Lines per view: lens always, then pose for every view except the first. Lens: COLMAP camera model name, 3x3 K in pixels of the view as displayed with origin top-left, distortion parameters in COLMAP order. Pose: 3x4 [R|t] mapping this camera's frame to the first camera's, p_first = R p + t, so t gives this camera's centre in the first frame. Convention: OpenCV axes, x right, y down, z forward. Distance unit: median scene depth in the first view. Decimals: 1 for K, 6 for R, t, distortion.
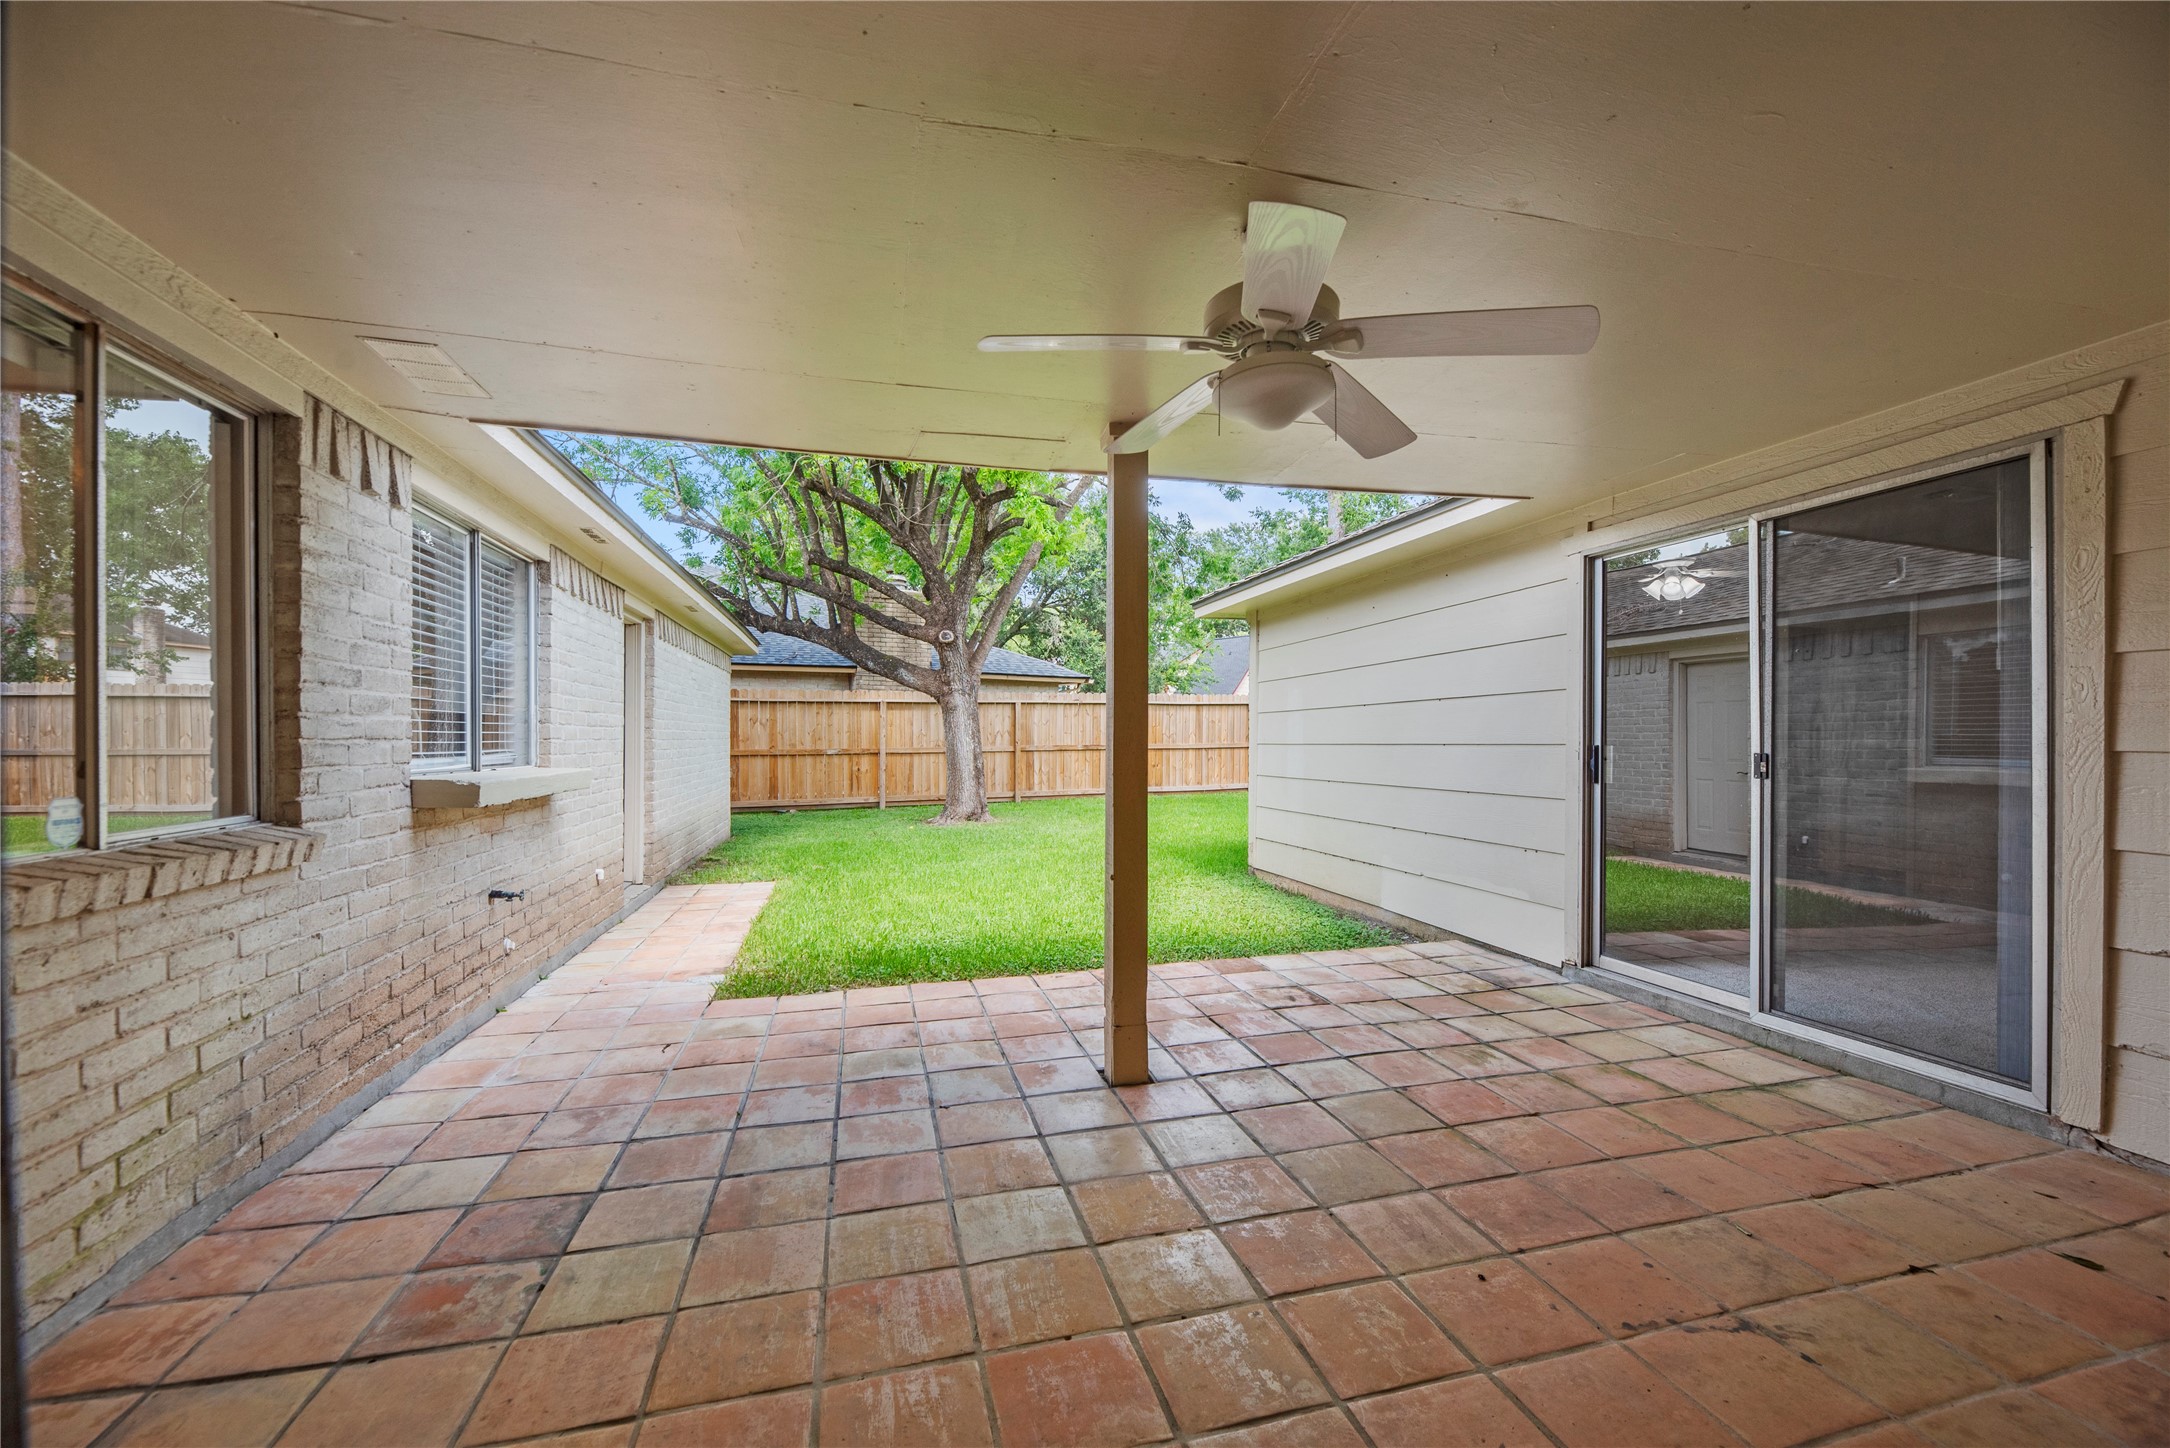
lens RADIAL K [[883.5, 0, 1096.0], [0, 883.5, 738.3], [0, 0, 1]] dist [-0.002454, -0.000127]
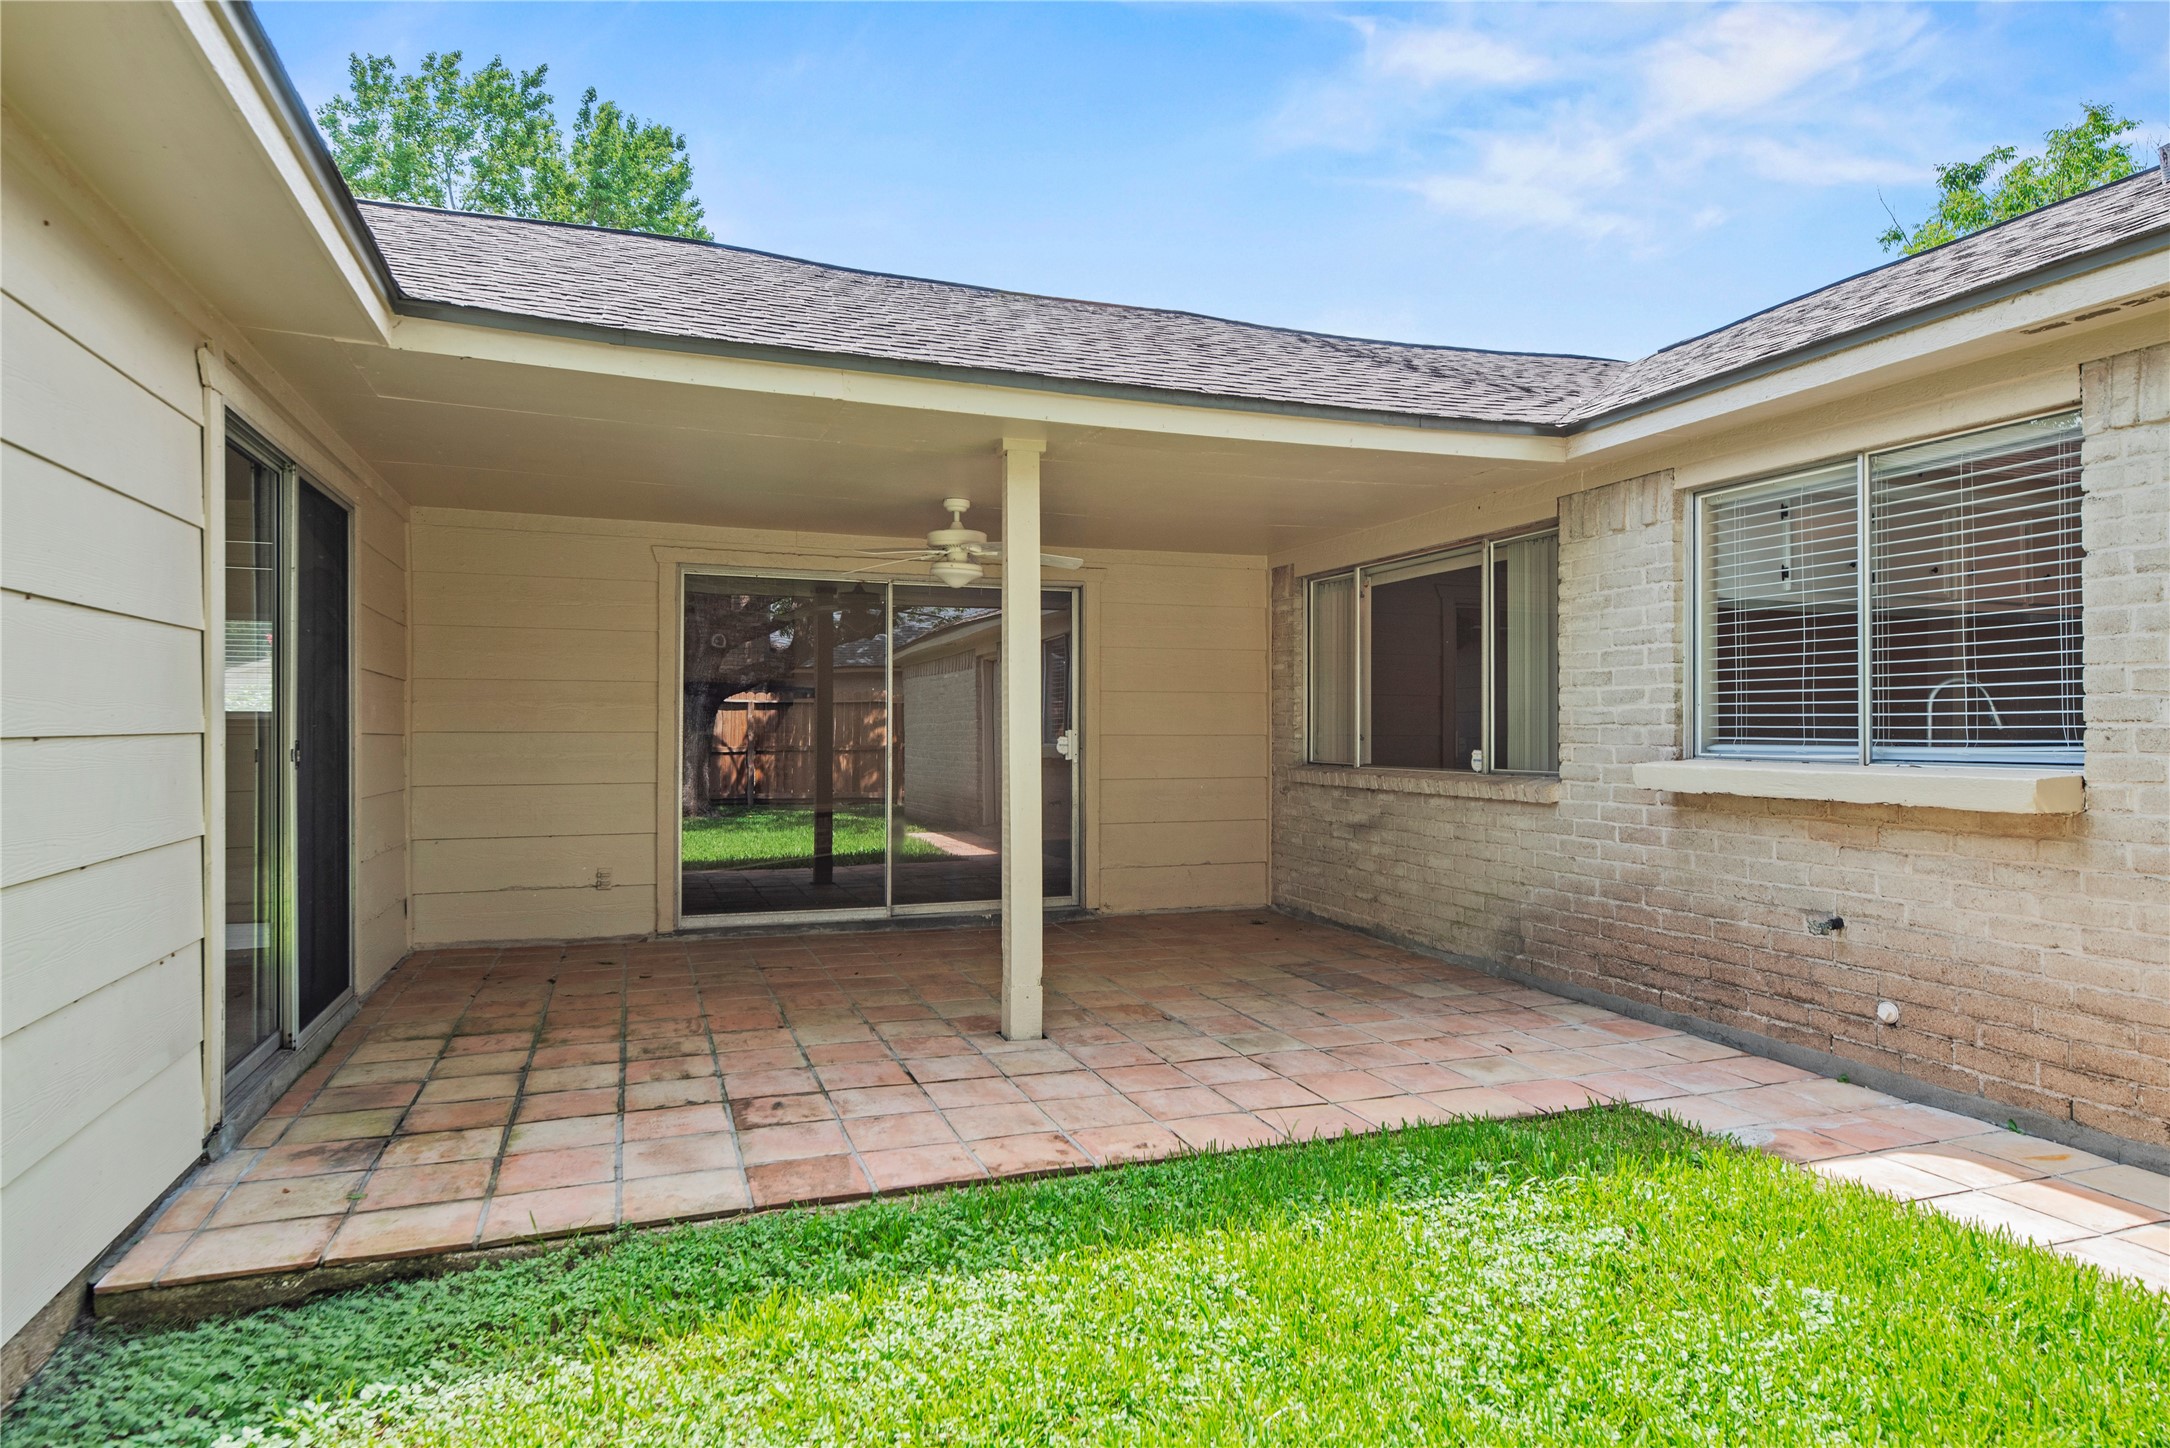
lens RADIAL K [[1247.0, 0, 1082.8], [0, 1247.0, 730.9], [0, 0, 1]] dist [0.013133, 0.001364]
pose [[-0.995771, 0.000795, -0.091867, 0.078750], [0.000799, 1.000000, -0.000005, 0.007590], [0.091867, -0.000079, -0.995771, 2.040472]]
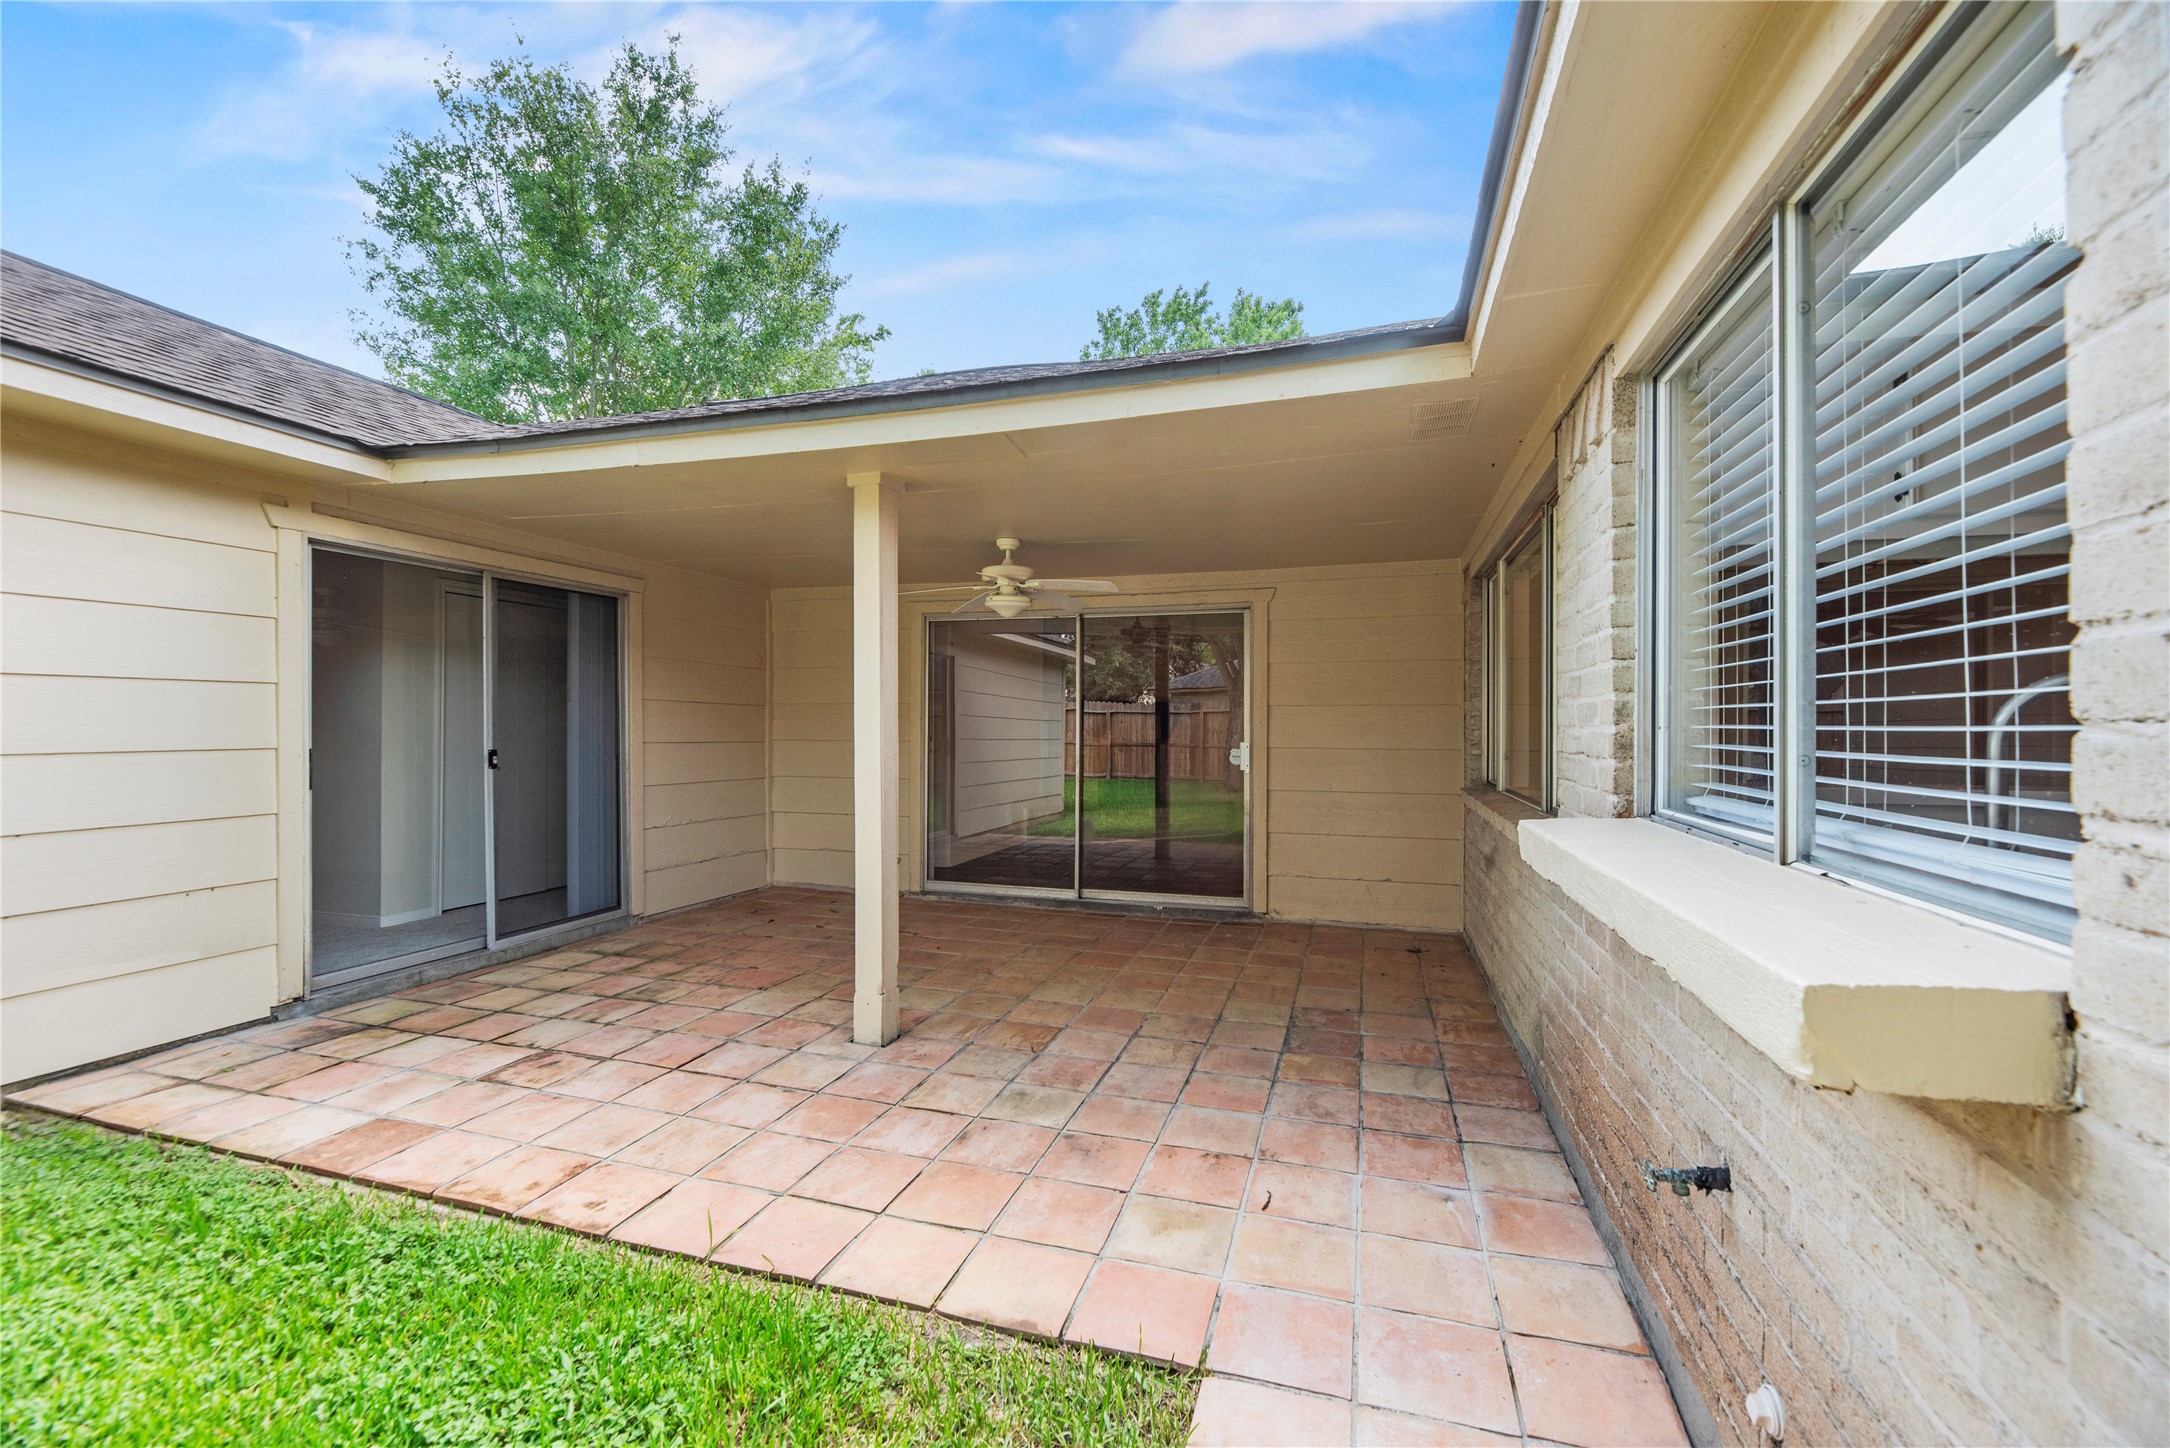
lens RADIAL K [[883.5, 0, 1093.1], [0, 883.5, 732.2], [0, 0, 1]] dist [-0.002454, -0.000127]
pose [[-0.850538, -0.005408, 0.525886, -0.650622], [-0.003518, 0.999983, 0.004593, -0.017100], [-0.525902, 0.002057, -0.850543, 1.473879]]
